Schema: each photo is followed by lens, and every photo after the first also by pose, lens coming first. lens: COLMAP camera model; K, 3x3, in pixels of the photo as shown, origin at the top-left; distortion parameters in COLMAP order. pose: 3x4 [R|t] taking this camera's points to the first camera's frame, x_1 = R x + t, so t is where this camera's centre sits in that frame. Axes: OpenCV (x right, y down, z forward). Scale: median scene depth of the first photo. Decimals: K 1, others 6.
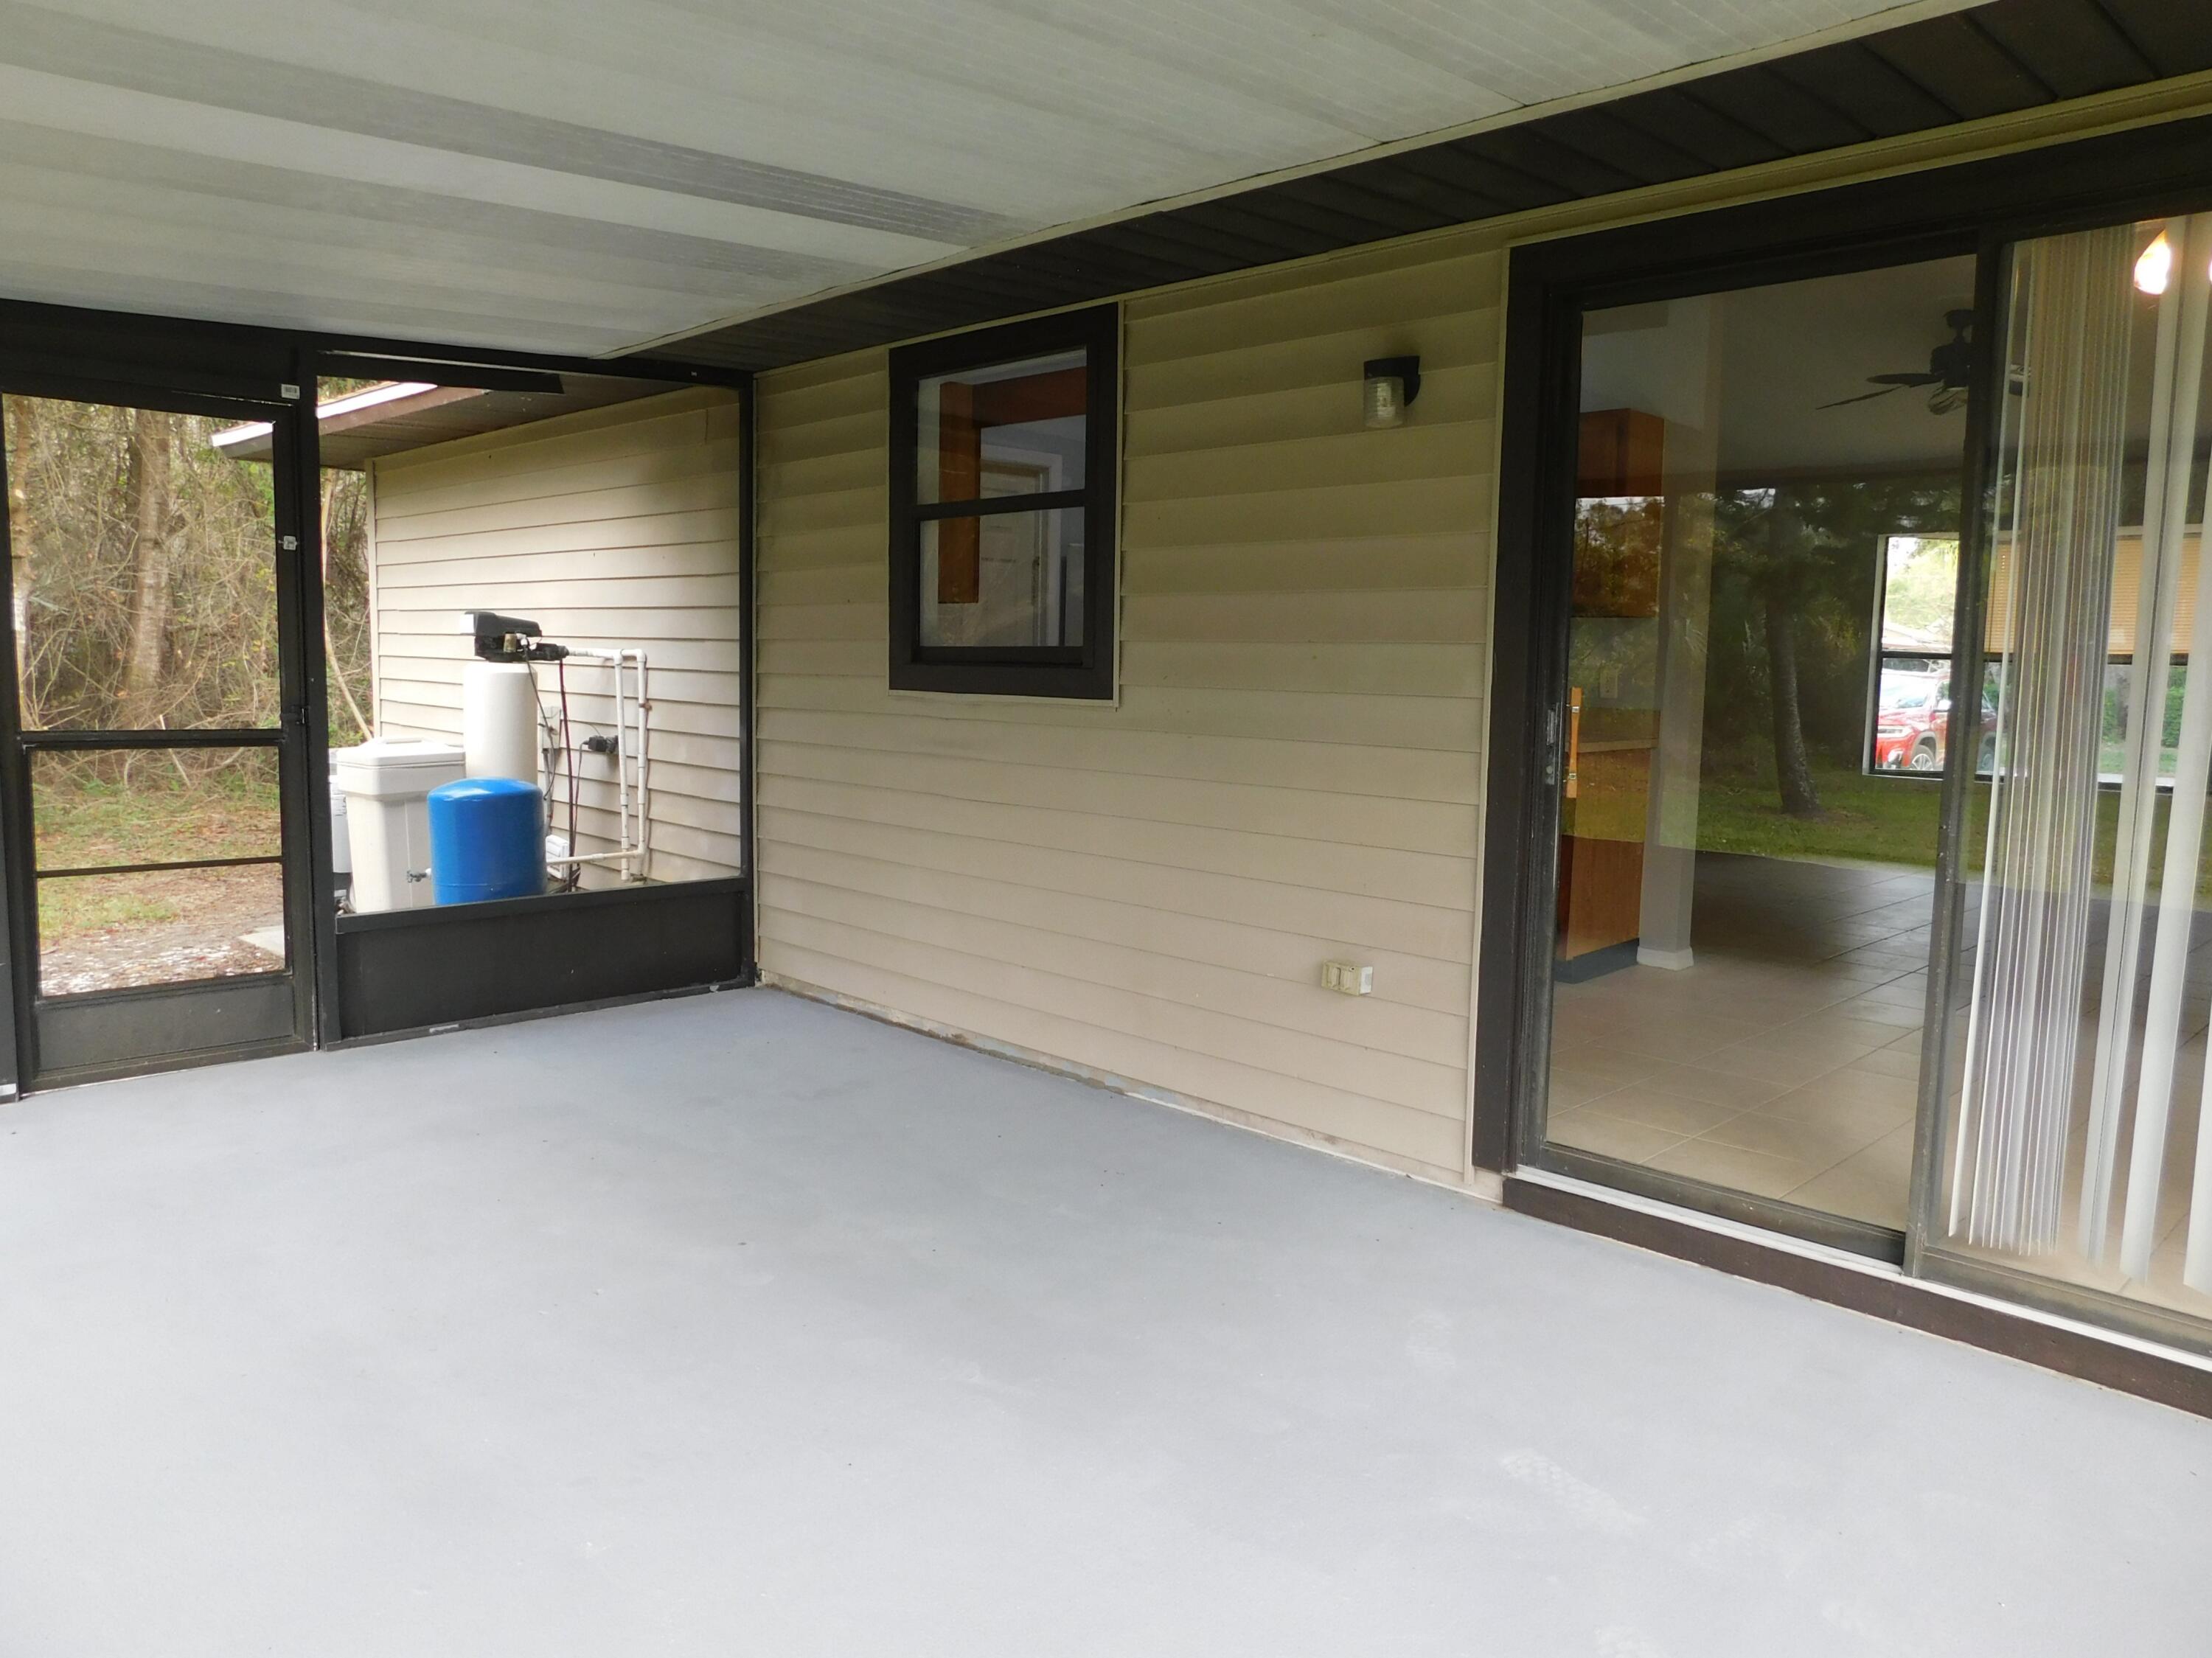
lens RADIAL K [[1542.8, 0, 1106.3], [0, 1542.8, 823.3], [0, 0, 1]] dist [-0.075509, 0.059827]
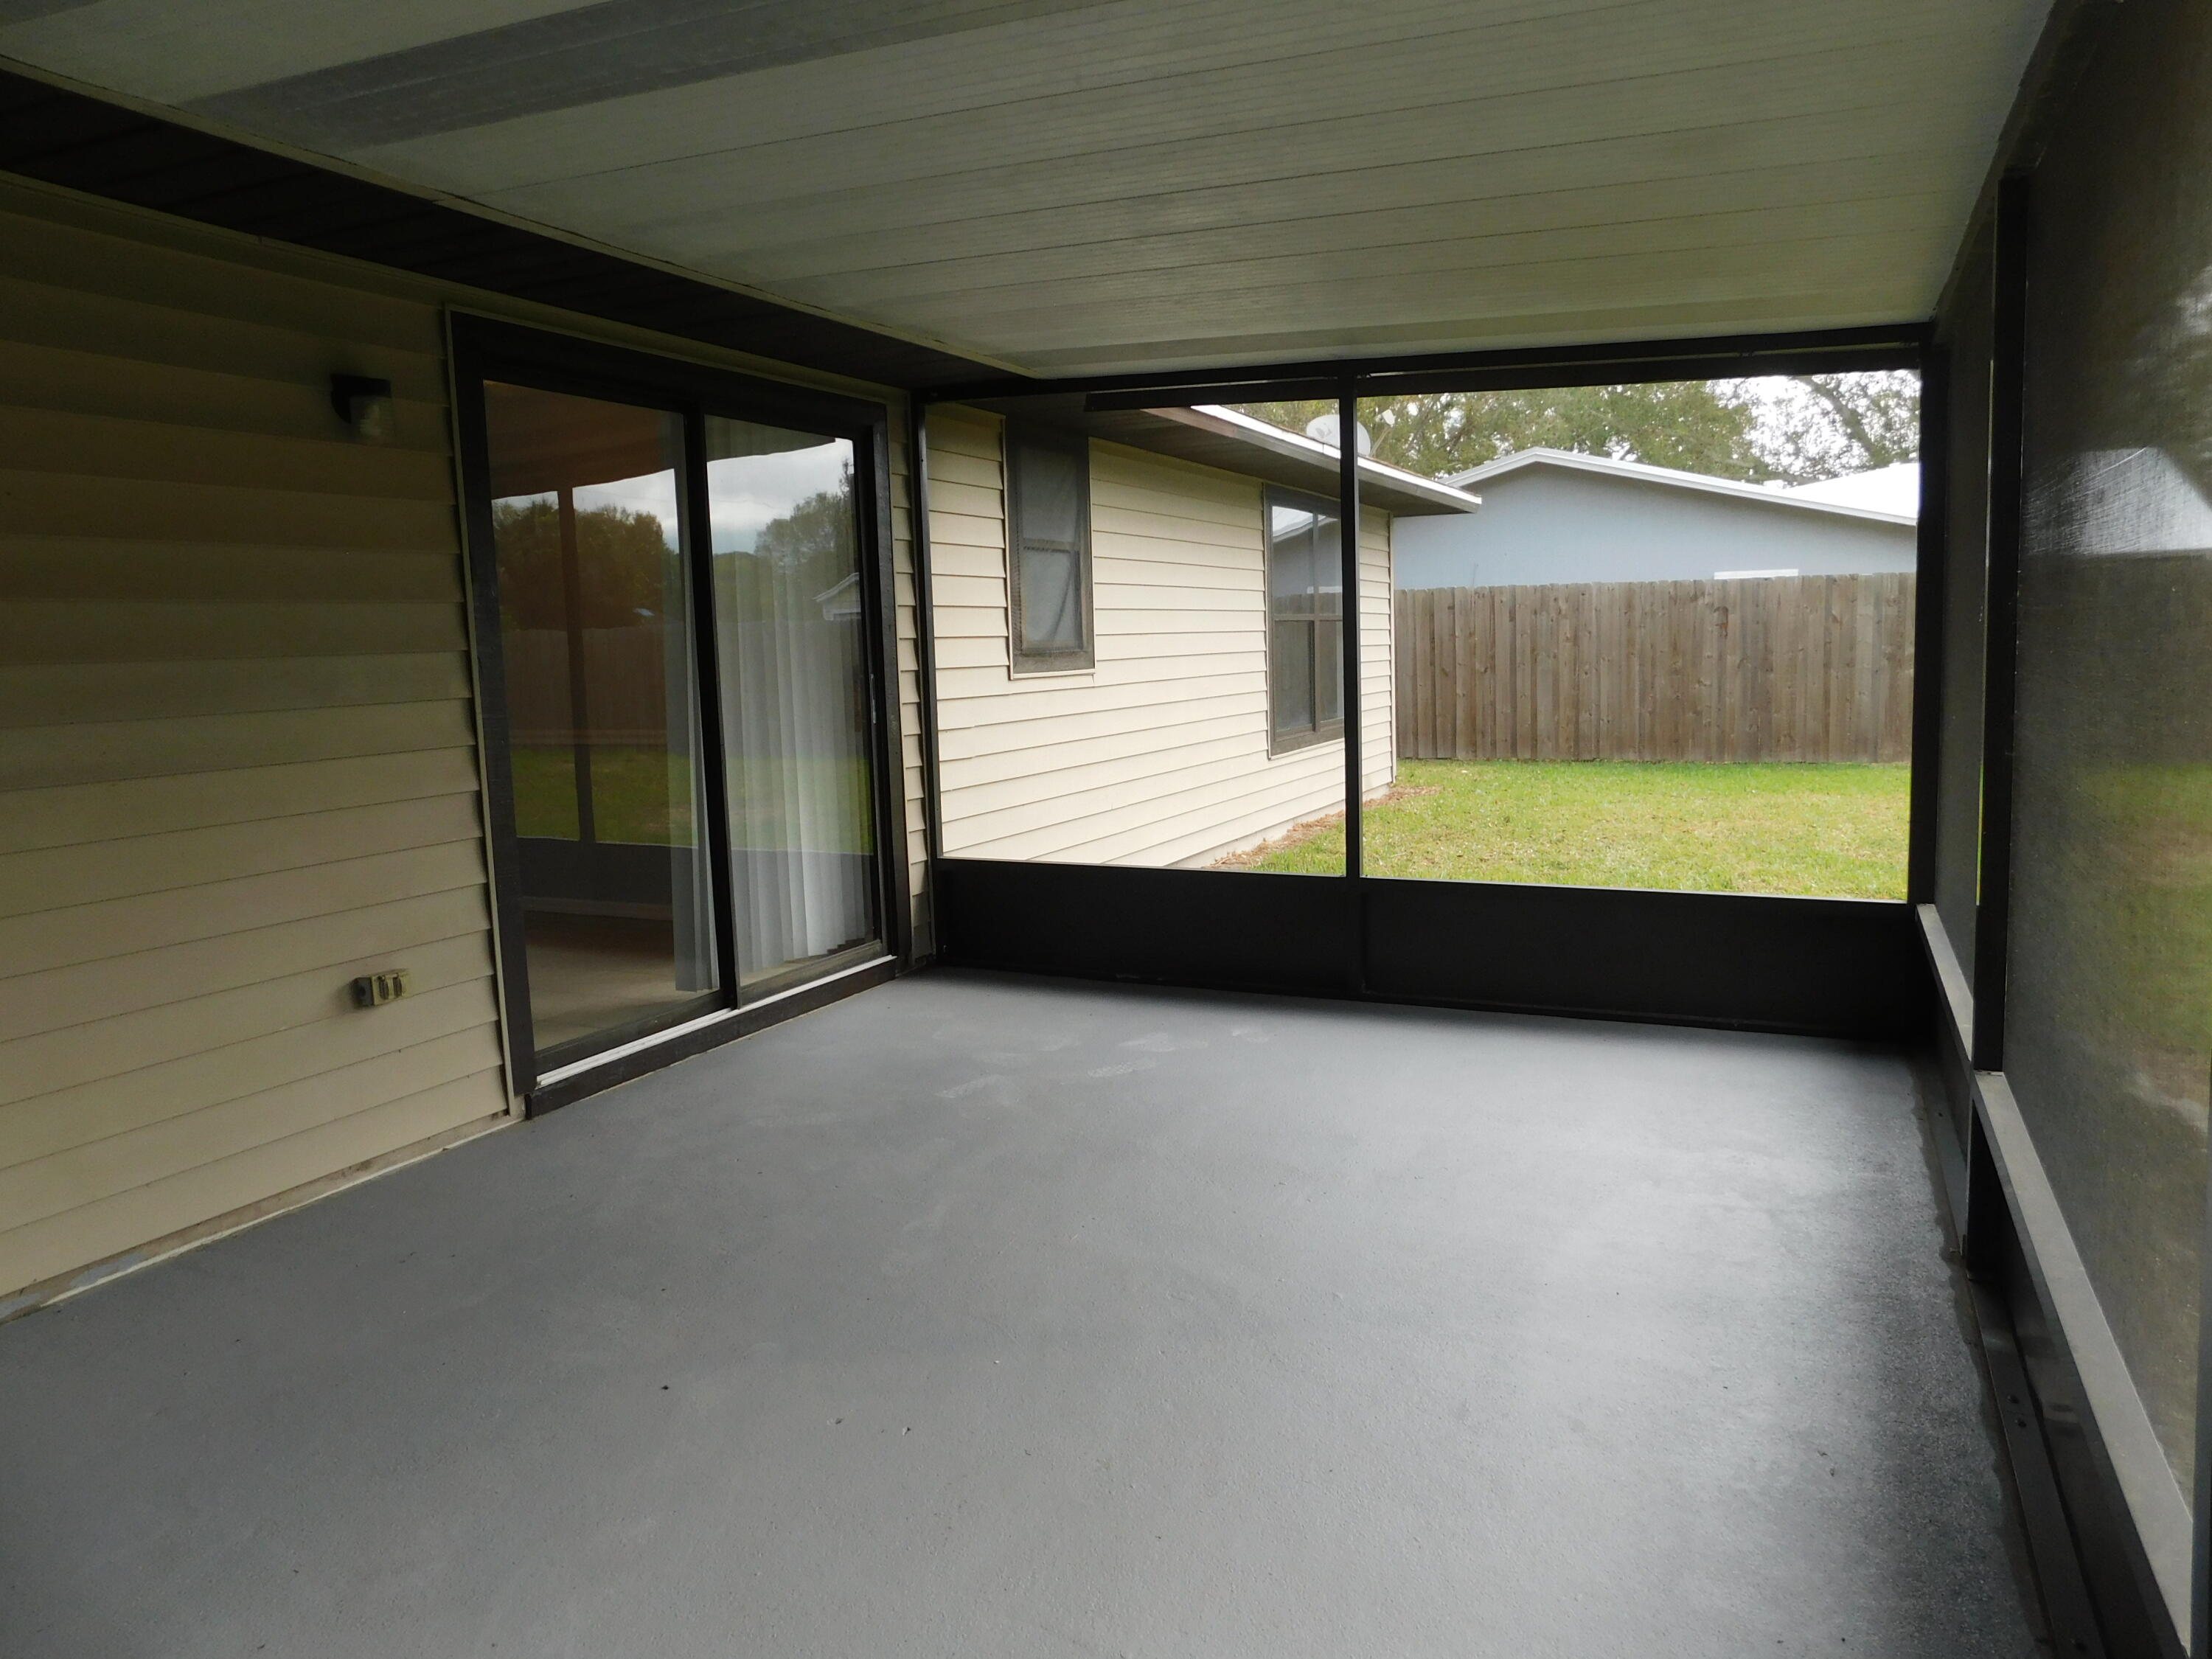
lens RADIAL K [[1457.6, 0, 1111.7], [0, 1457.6, 827.3], [0, 0, 1]] dist [-0.069967, 0.055432]
pose [[-0.341583, -0.124398, 0.931583, -0.591942], [0.131770, 0.975073, 0.178521, -0.073262], [-0.930569, 0.183735, -0.316676, 0.572893]]
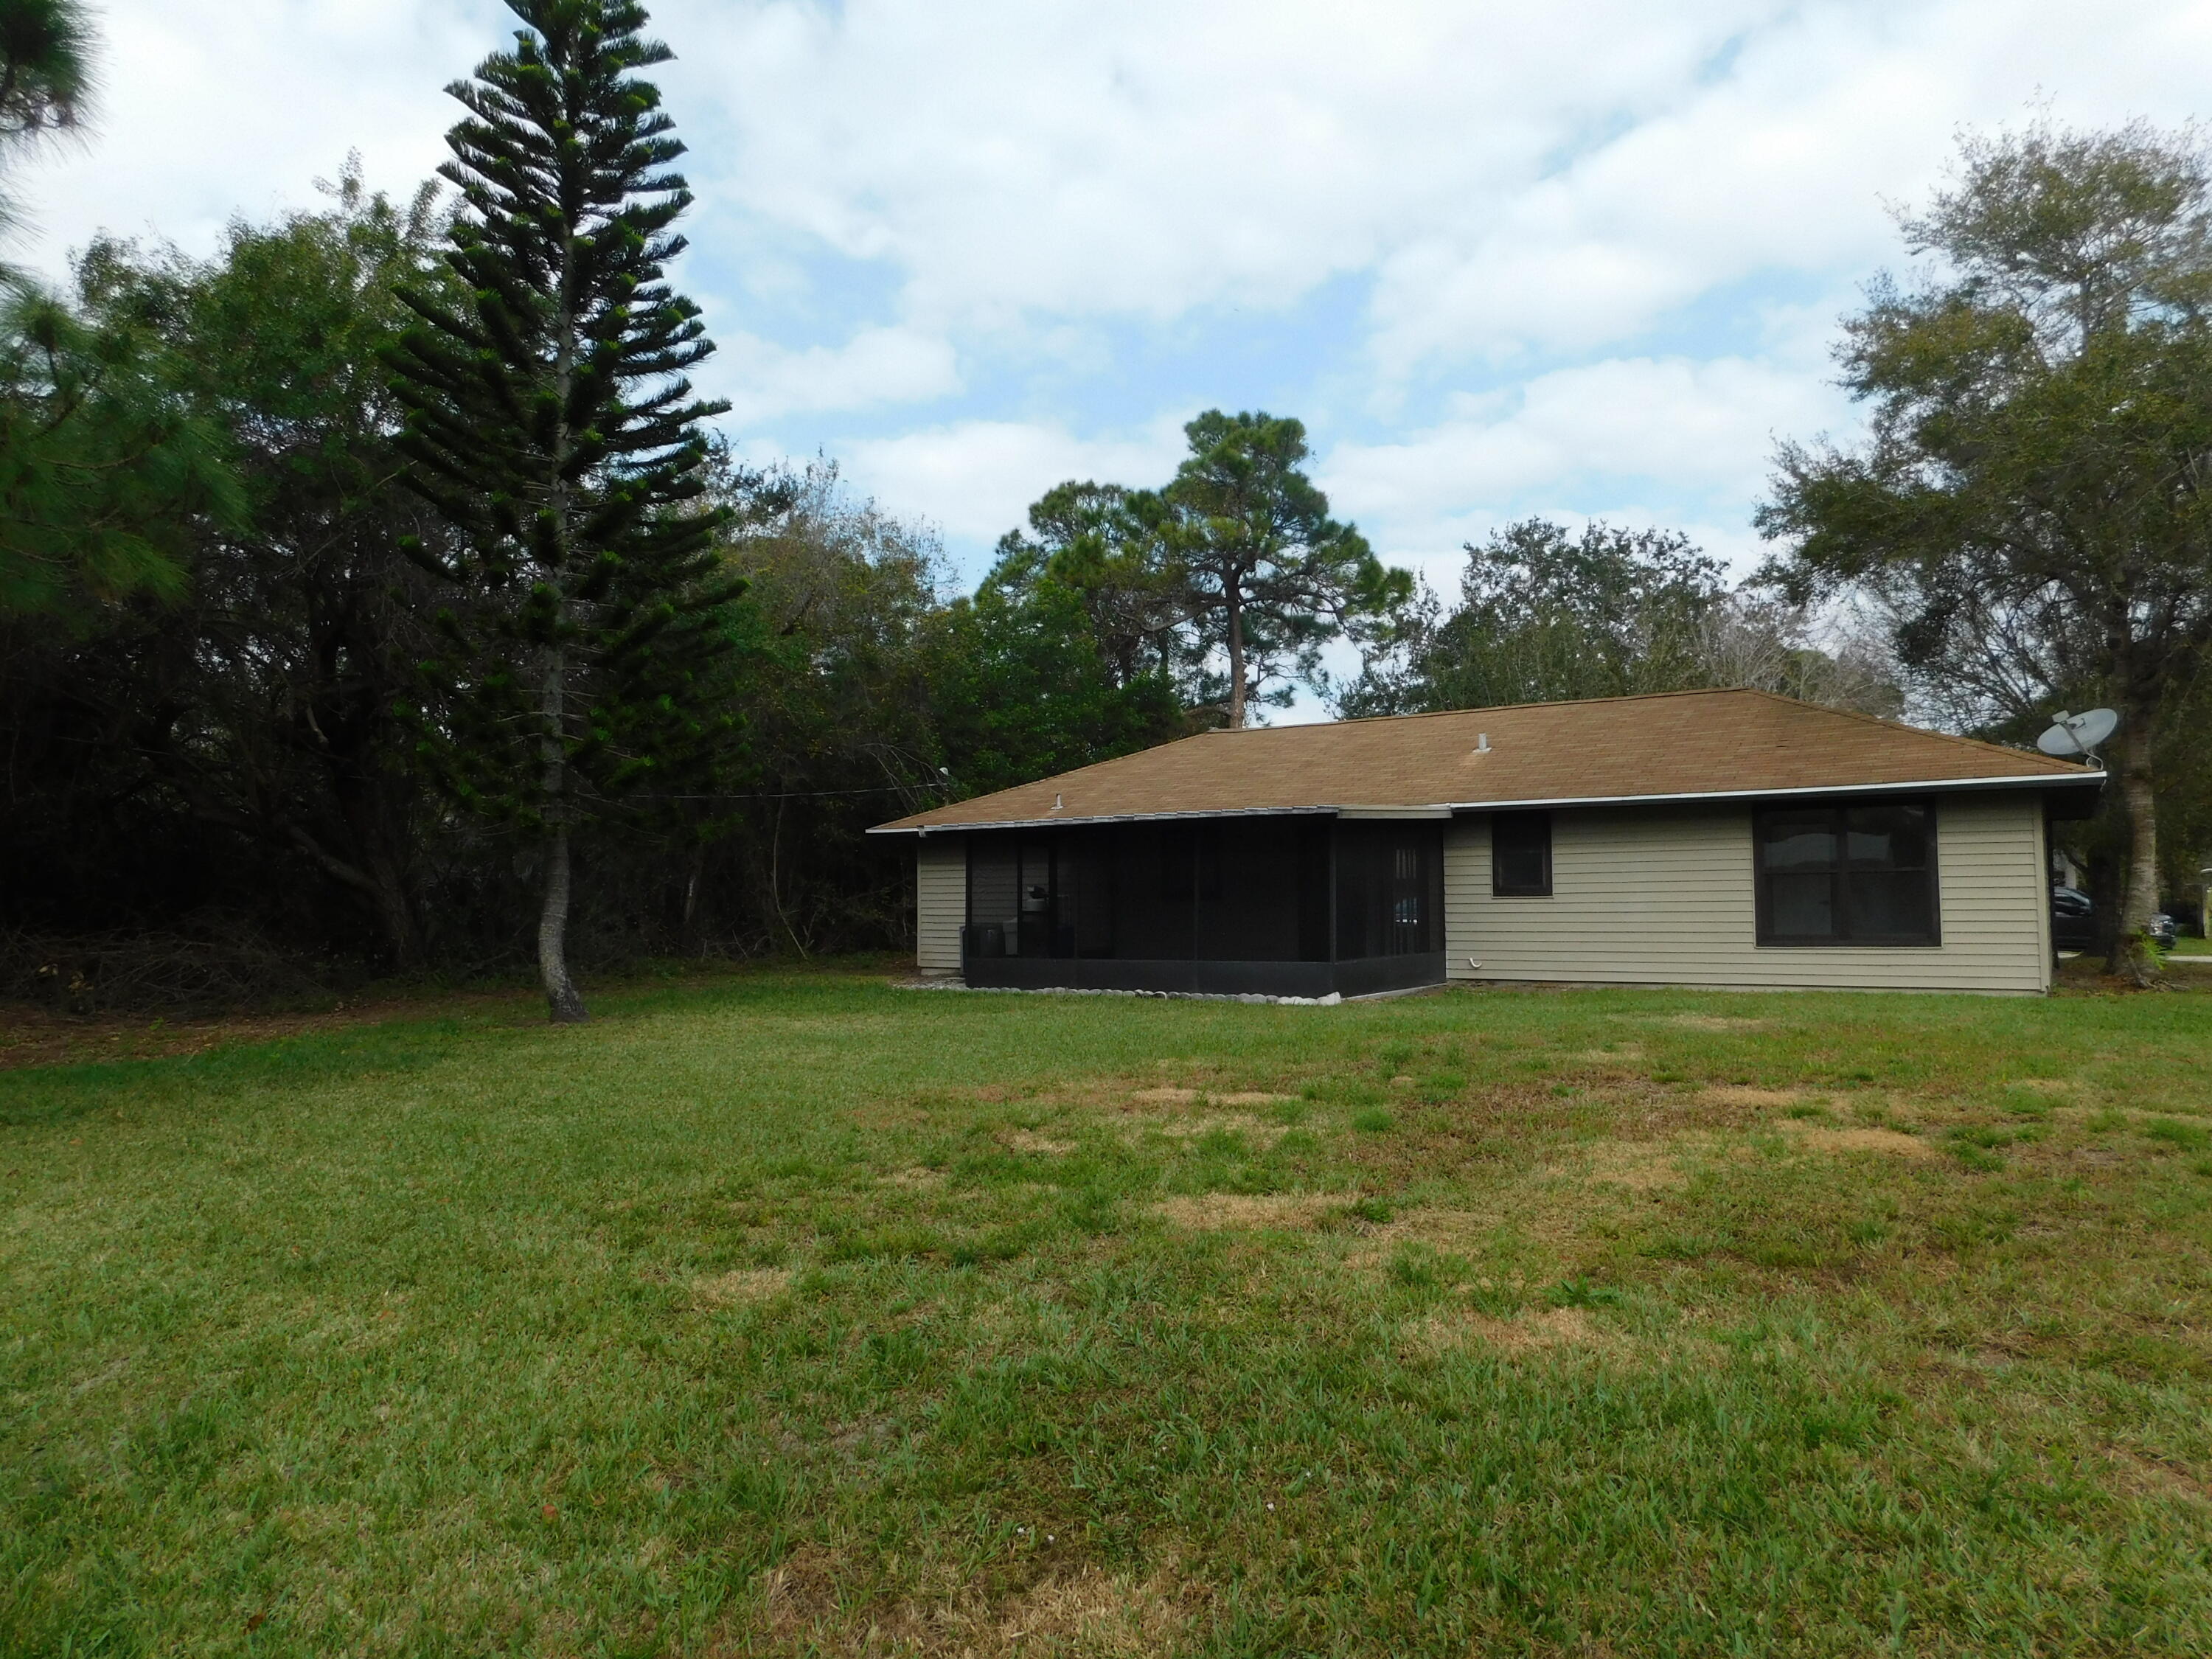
lens RADIAL K [[1457.6, 0, 1111.7], [0, 1457.6, 827.3], [0, 0, 1]] dist [-0.069967, 0.055432]
pose [[0.978048, -0.015808, 0.207780, -1.081839], [0.049326, 0.986343, -0.157143, 0.339665], [-0.202459, 0.163942, 0.965471, -2.926045]]
